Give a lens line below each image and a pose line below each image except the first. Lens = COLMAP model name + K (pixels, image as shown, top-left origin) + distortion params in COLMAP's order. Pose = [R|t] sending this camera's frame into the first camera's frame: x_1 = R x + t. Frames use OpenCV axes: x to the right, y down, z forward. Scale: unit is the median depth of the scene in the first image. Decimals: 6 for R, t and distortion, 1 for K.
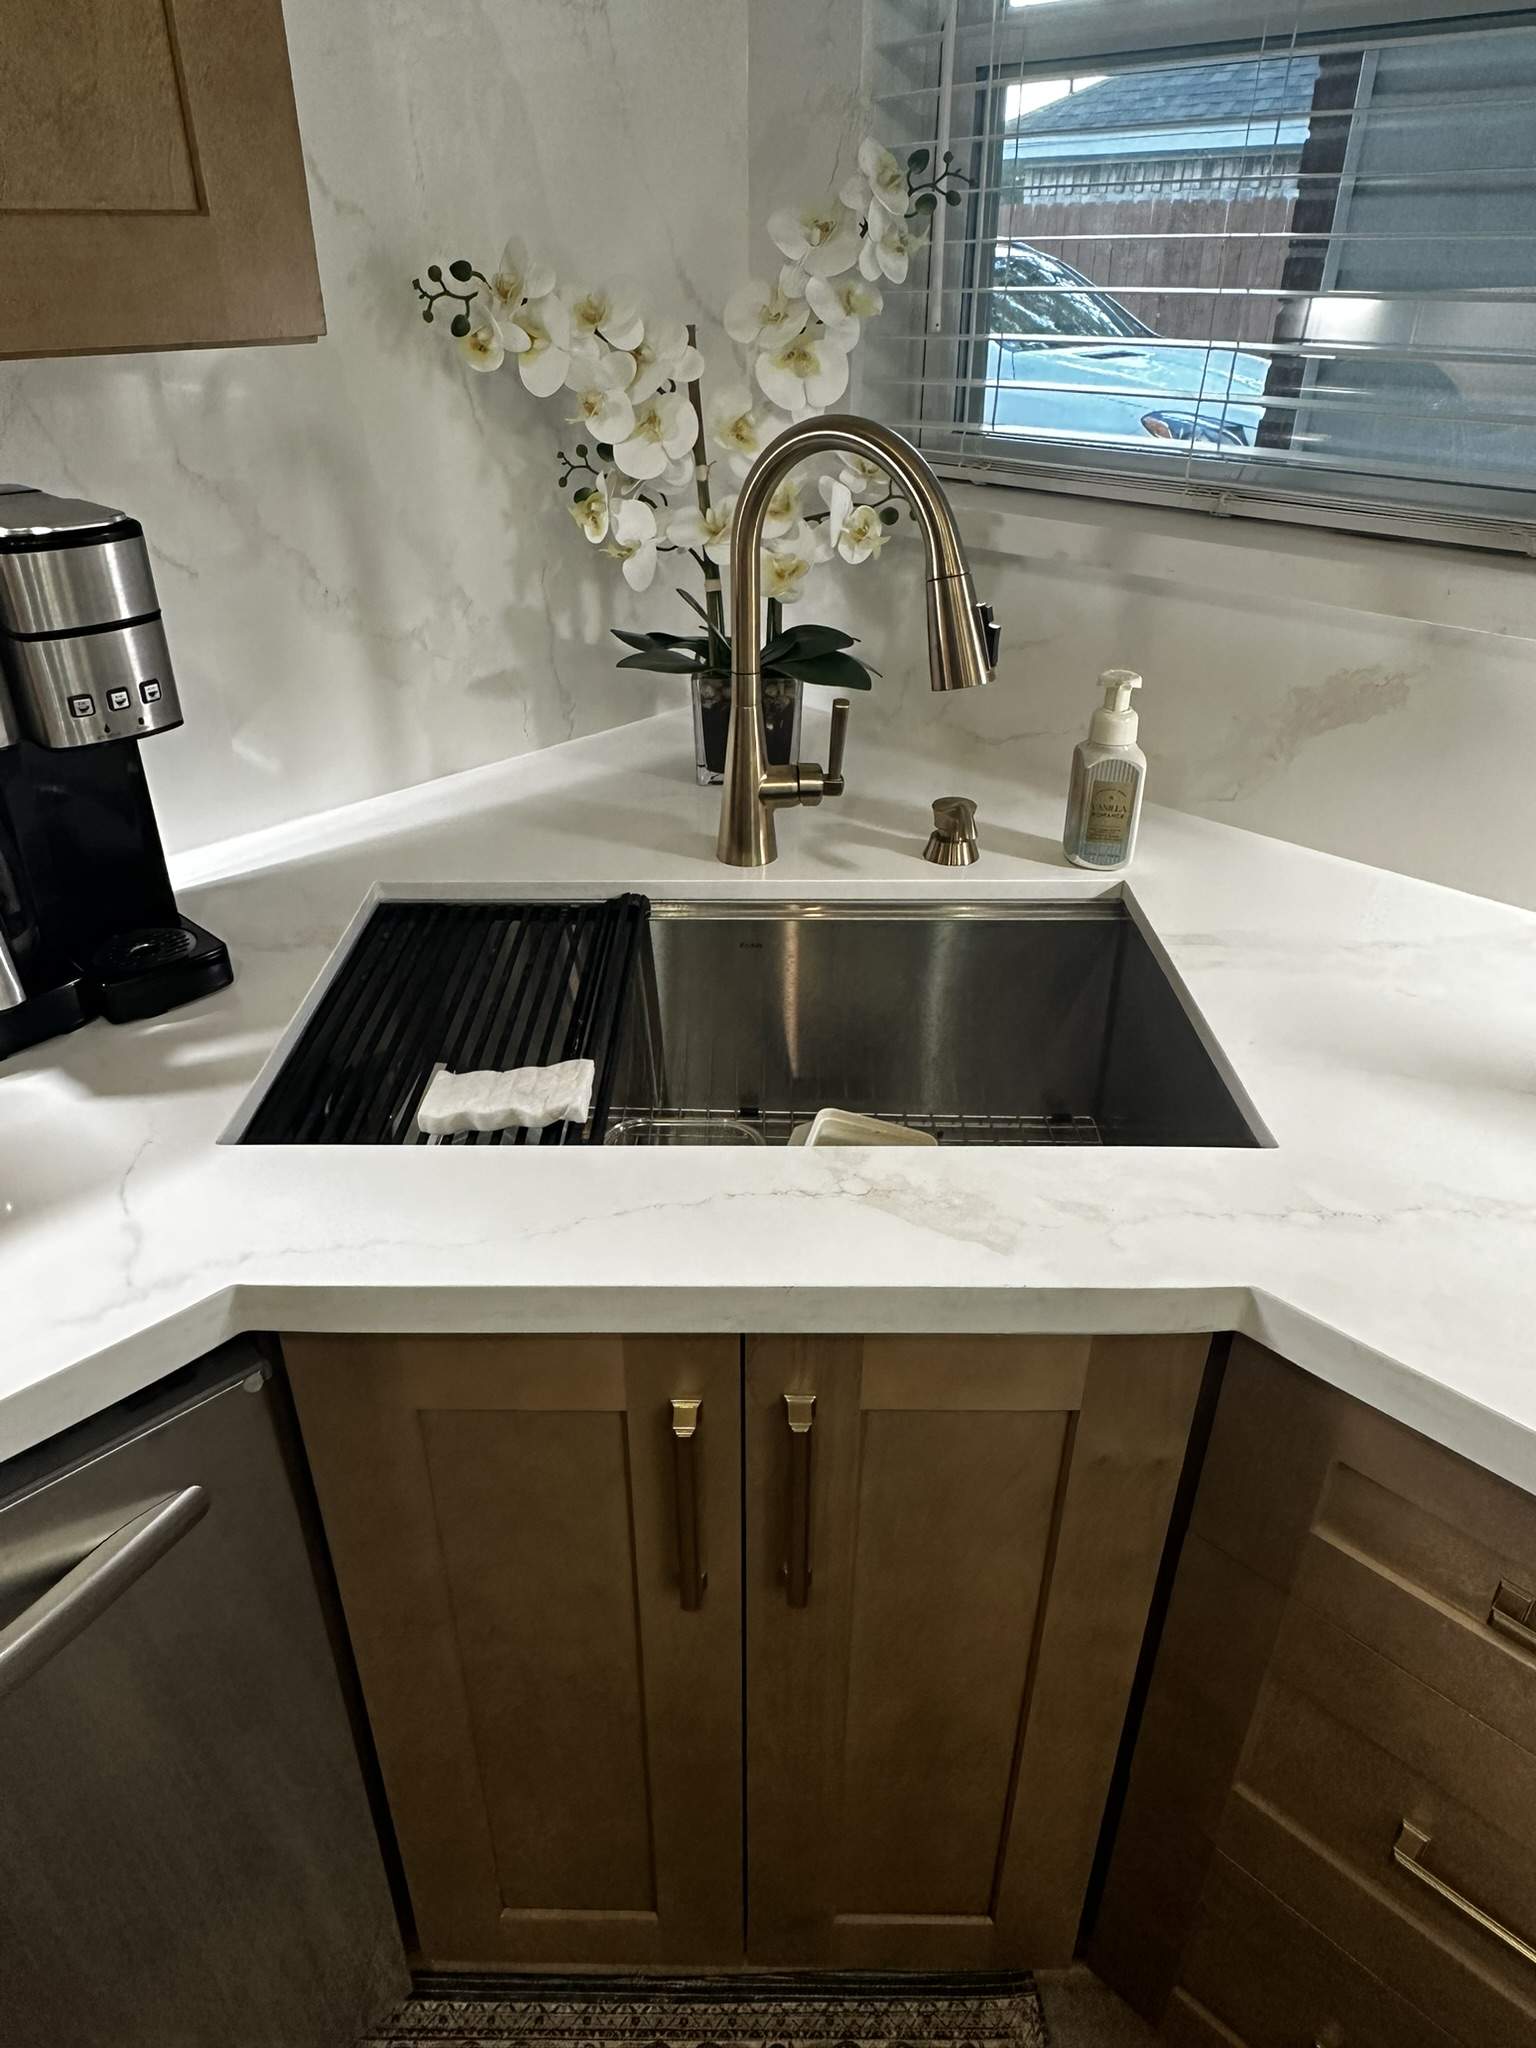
lens RADIAL K [[1426.0, 0, 768.0], [0, 1426.0, 1024.0], [0, 0, 1]] dist [-0.003723, -0.000827]
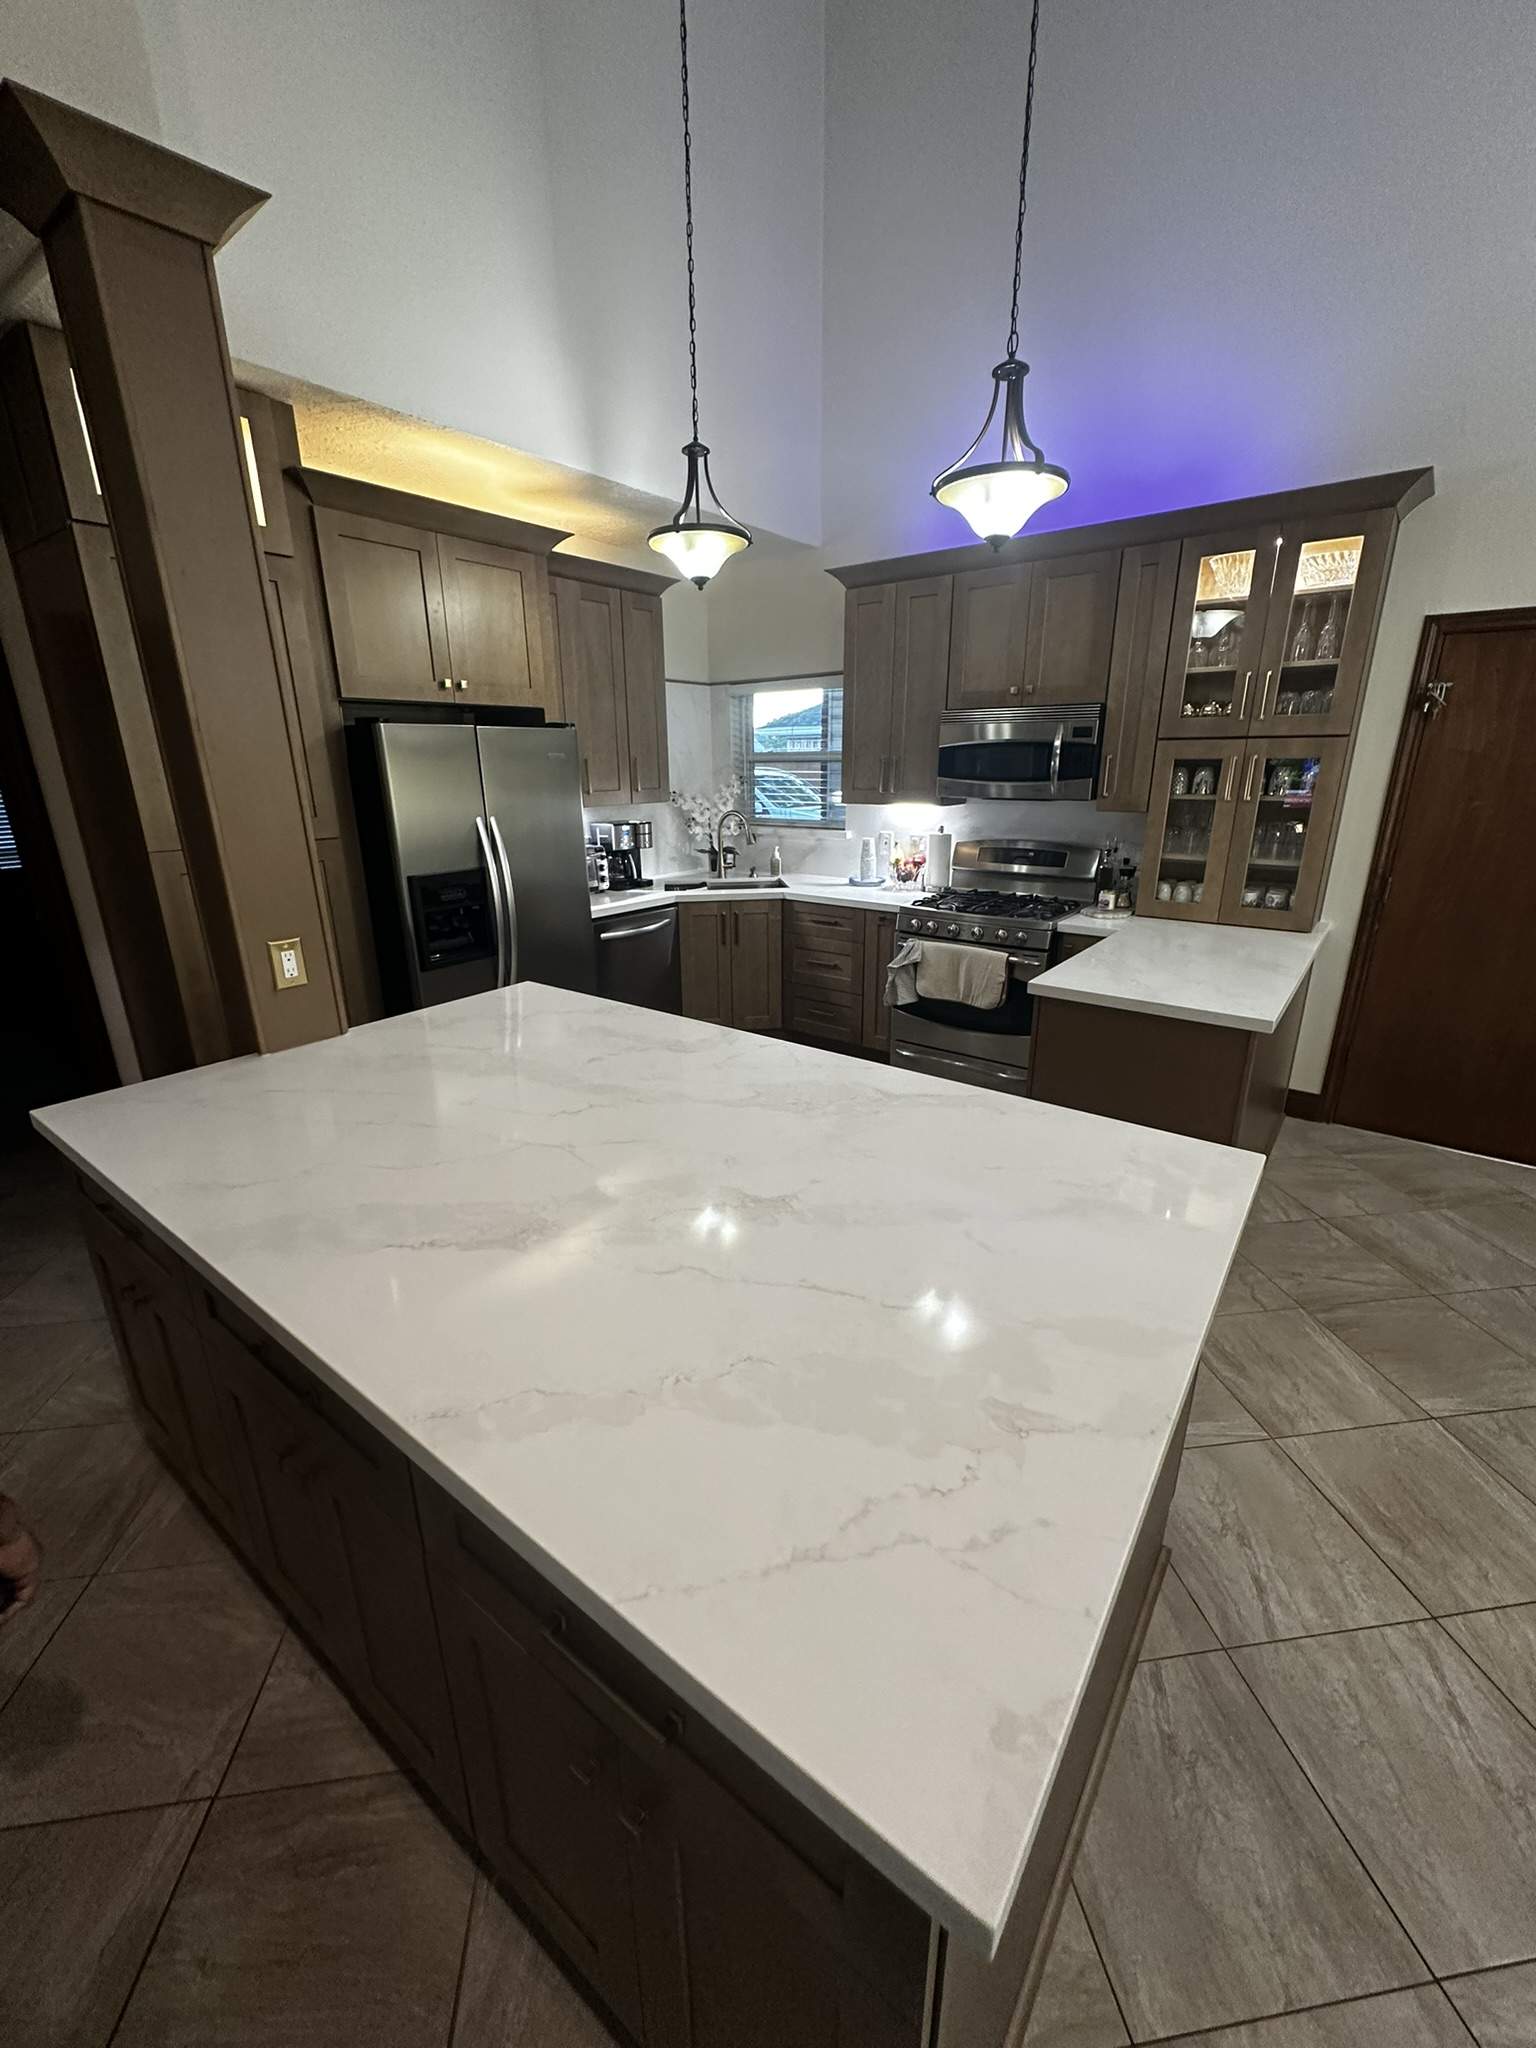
lens RADIAL K [[818.5, 0, 768.0], [0, 818.5, 1024.0], [0, 0, 1]] dist [0.000236, 0.000038]
pose [[0.991347, -0.041216, 0.124627, -0.288733], [0.065028, 0.978939, -0.193521, 1.246843], [-0.114027, 0.199951, 0.973148, -2.451831]]
